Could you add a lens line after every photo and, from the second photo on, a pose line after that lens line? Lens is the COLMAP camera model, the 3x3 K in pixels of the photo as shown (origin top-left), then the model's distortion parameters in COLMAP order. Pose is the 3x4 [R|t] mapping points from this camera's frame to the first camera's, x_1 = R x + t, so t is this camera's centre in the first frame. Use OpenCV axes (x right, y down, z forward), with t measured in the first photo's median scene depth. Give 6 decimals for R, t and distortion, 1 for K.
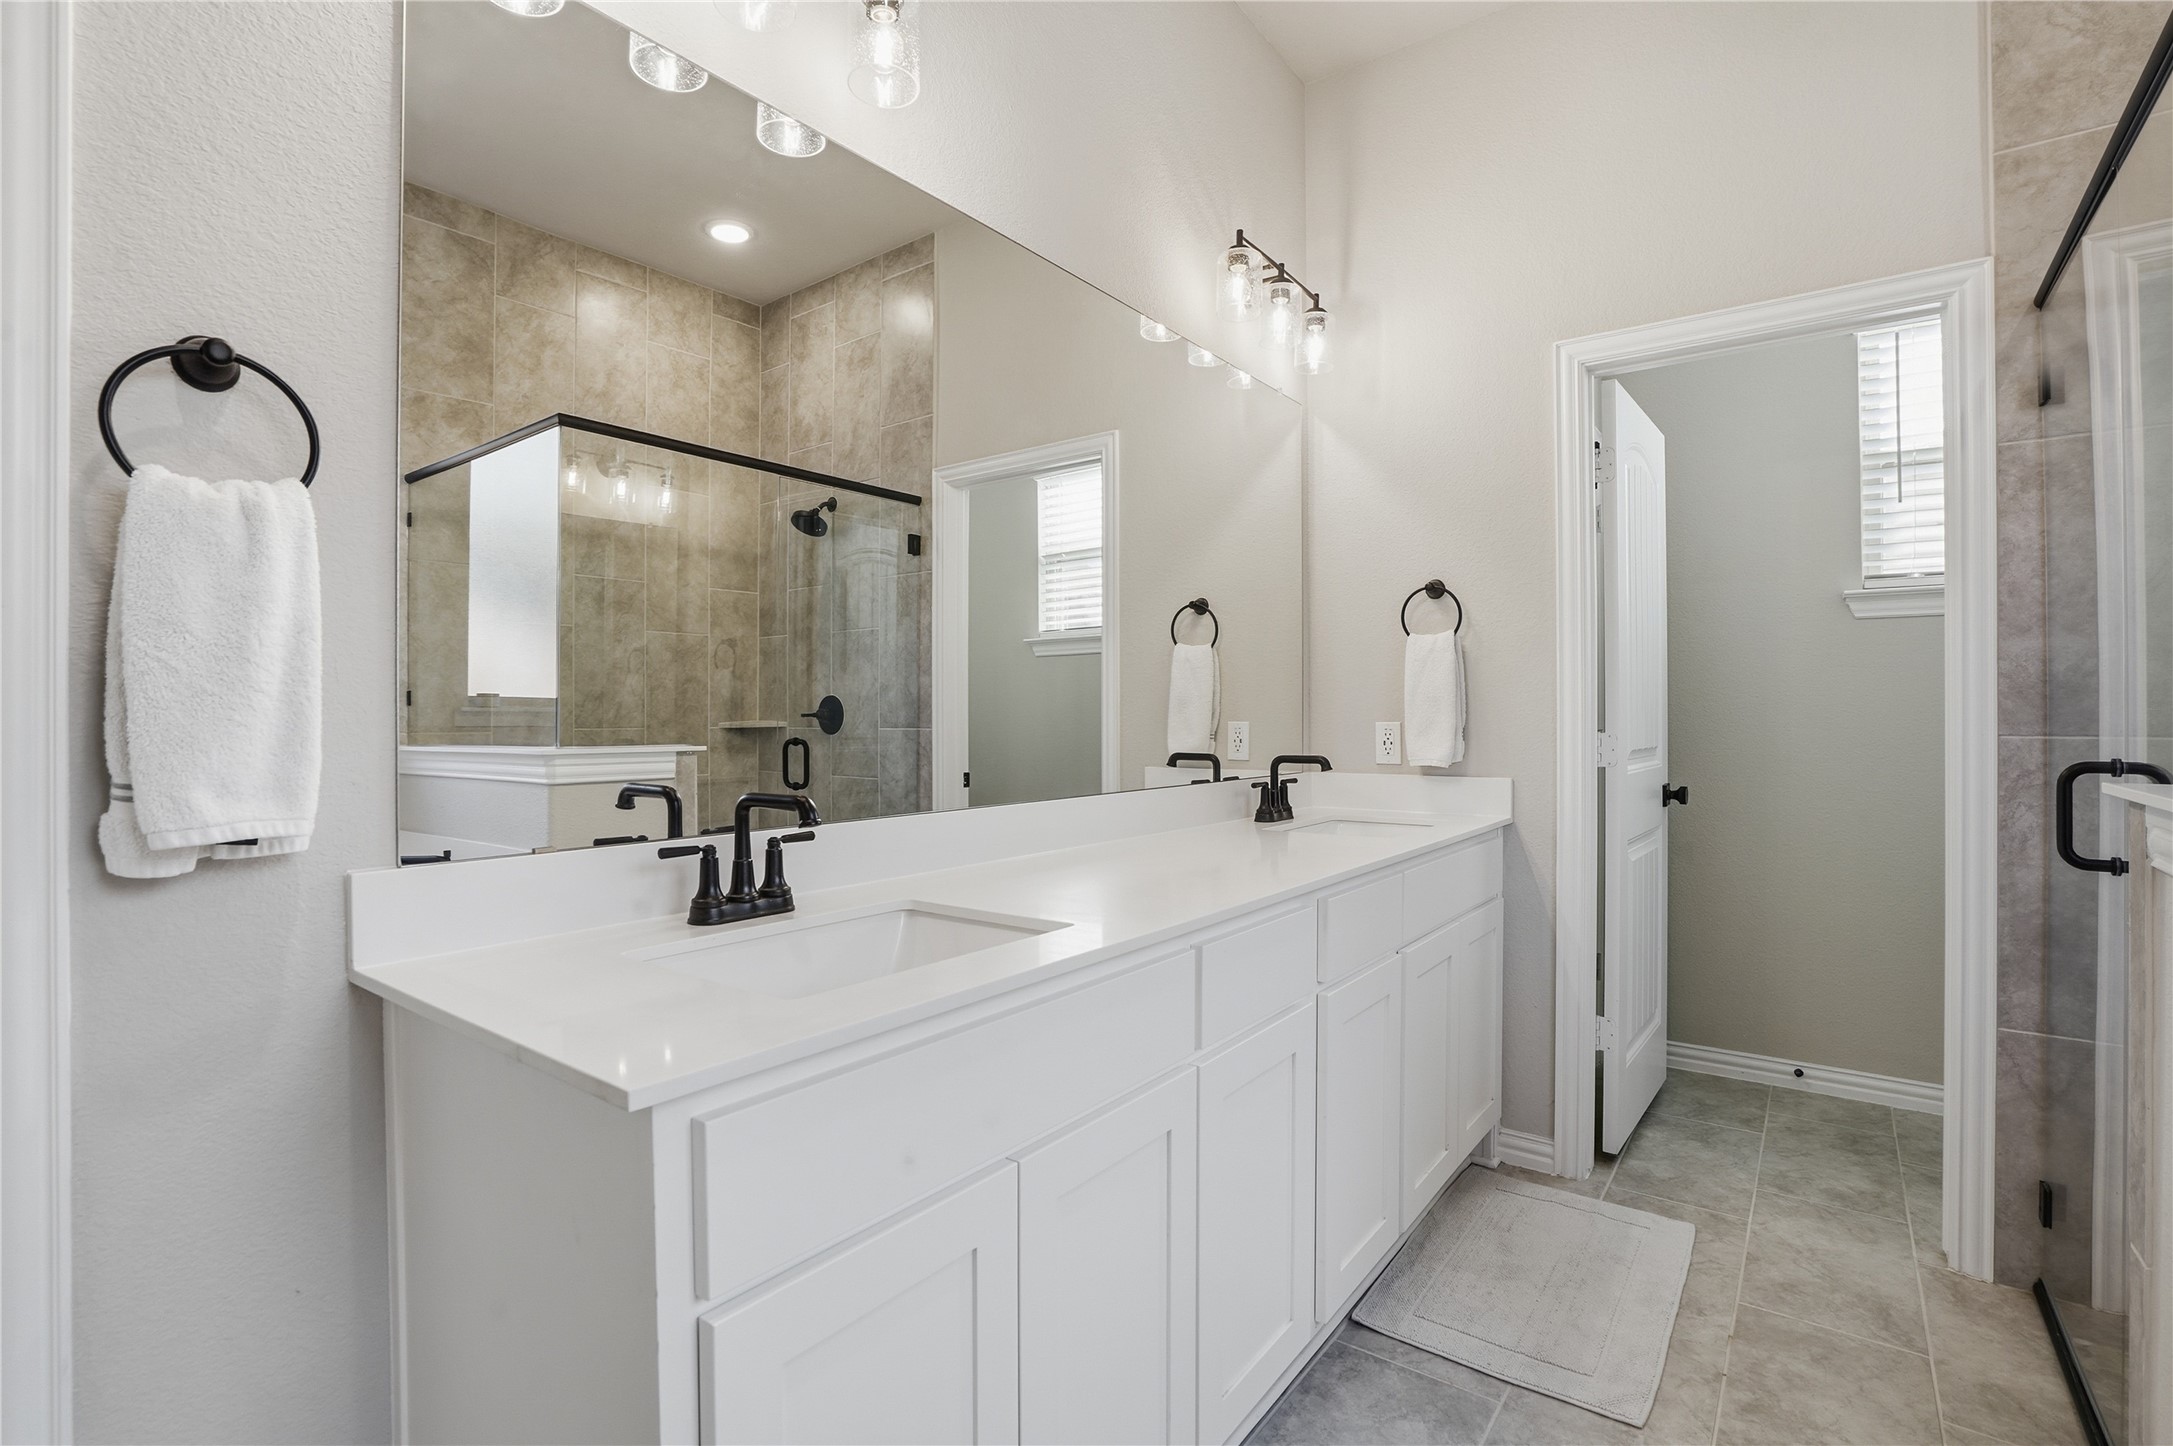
lens RADIAL K [[1023.2, 0, 1060.2], [0, 1023.2, 732.4], [0, 0, 1]] dist [-0.051843, 0.019529]
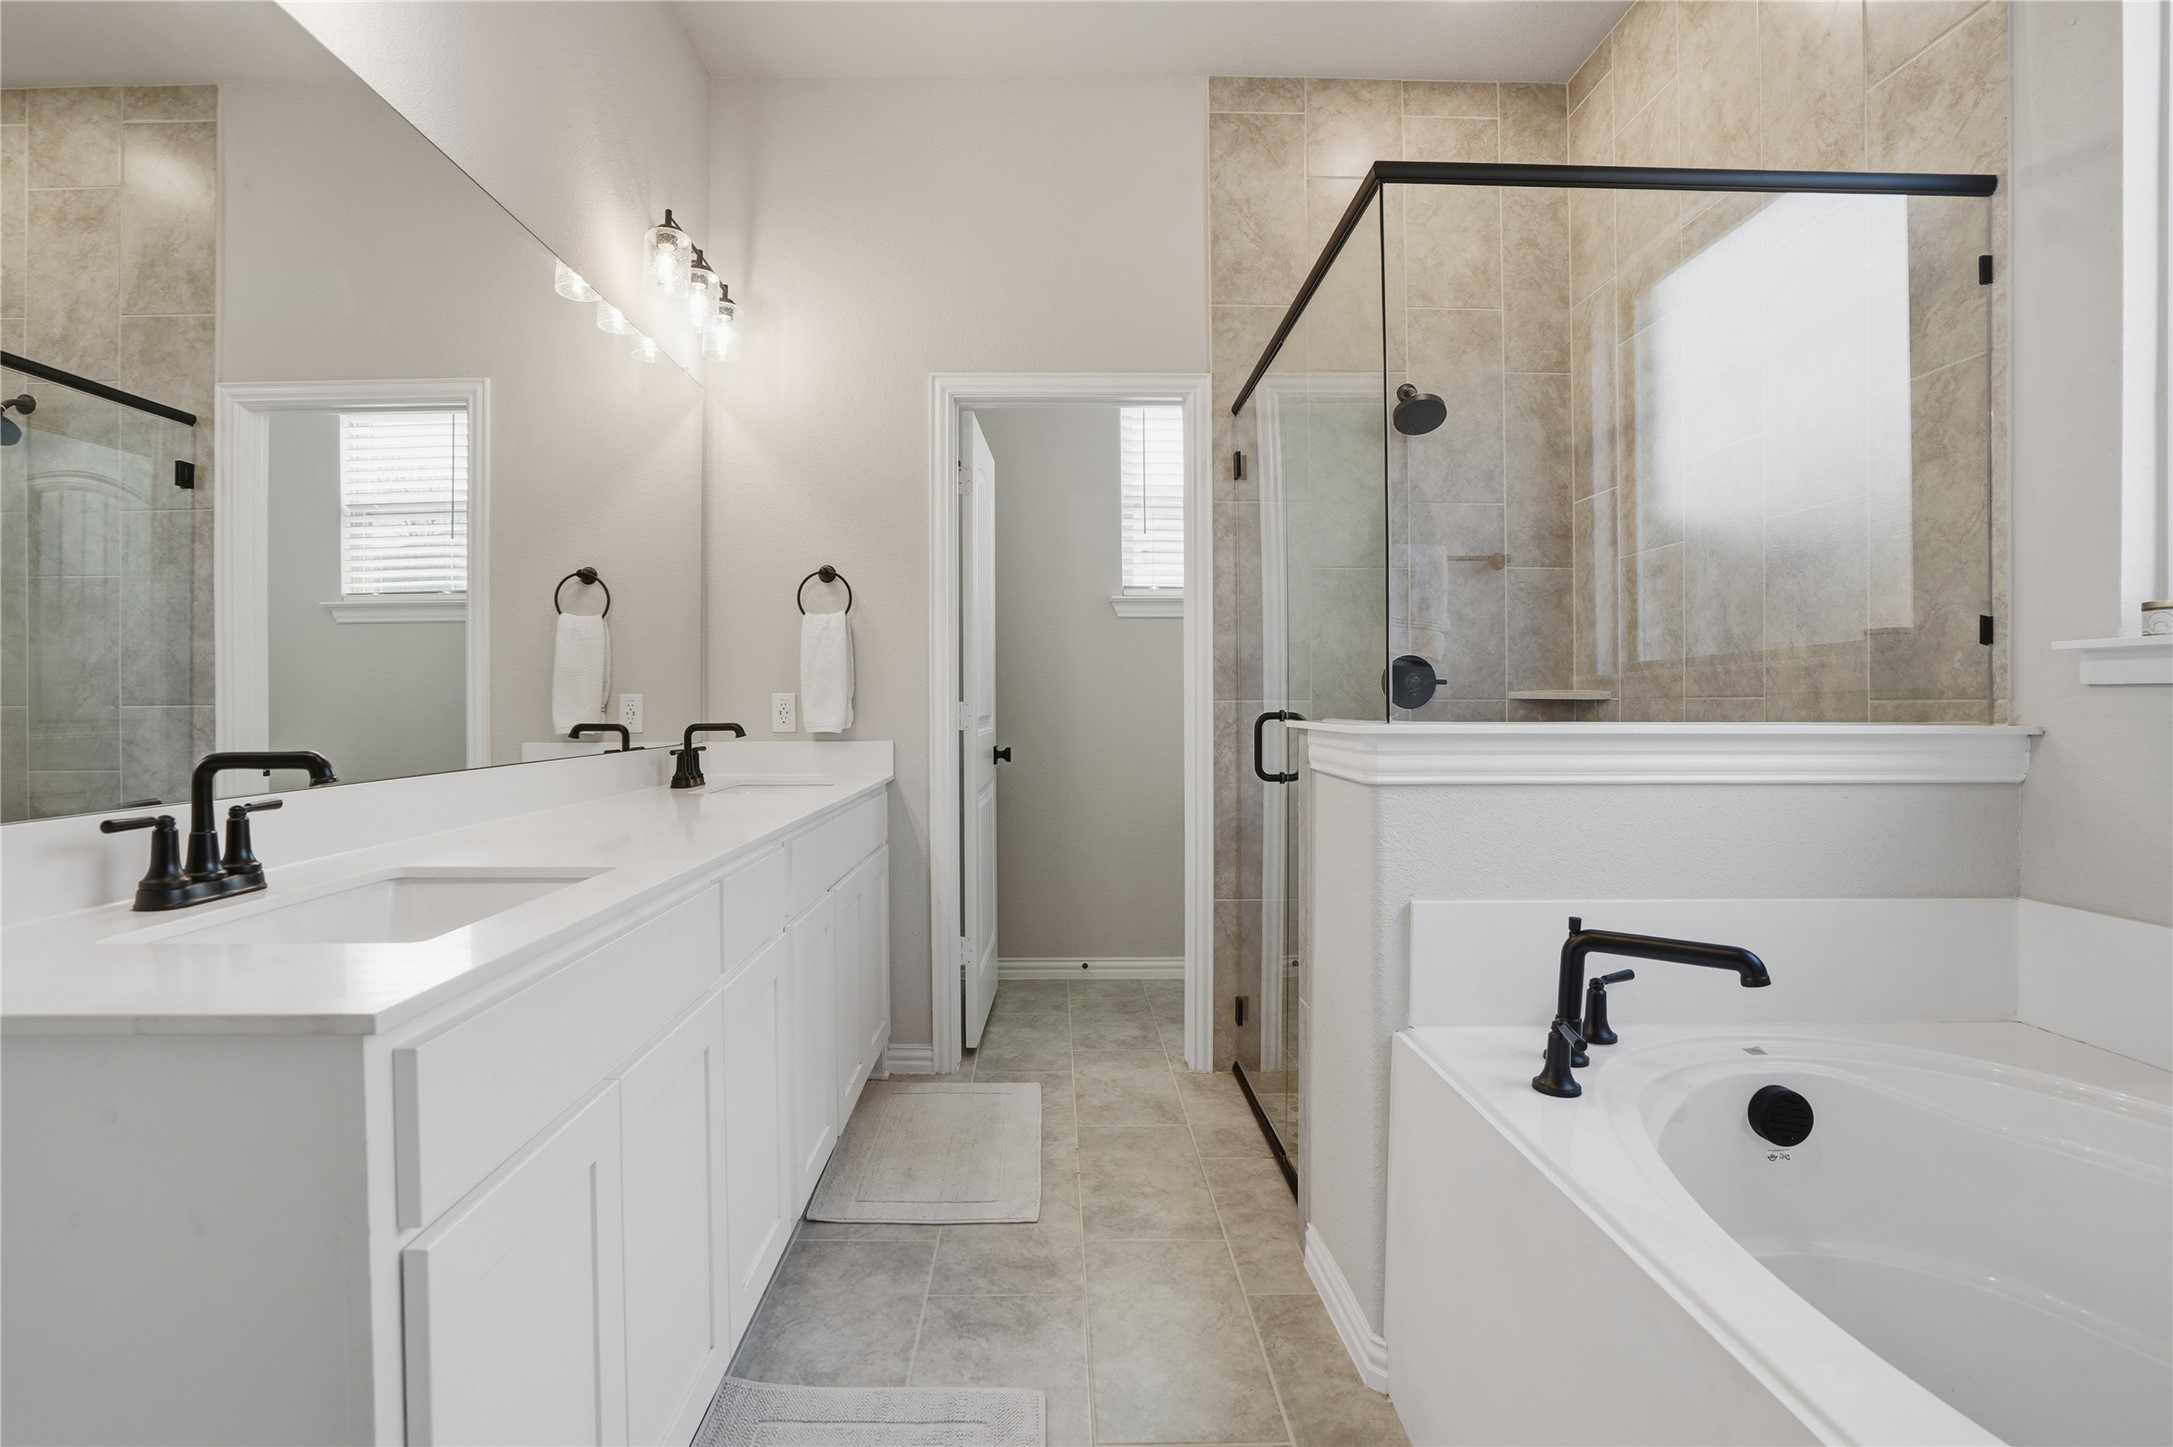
lens RADIAL K [[1023.2, 0, 1060.2], [0, 1023.2, 732.9], [0, 0, 1]] dist [-0.051843, 0.019529]
pose [[0.794031, -0.019764, 0.607556, -0.126112], [0.010493, 0.999768, 0.018809, 0.017102], [-0.607787, -0.008560, 0.794054, -0.052044]]
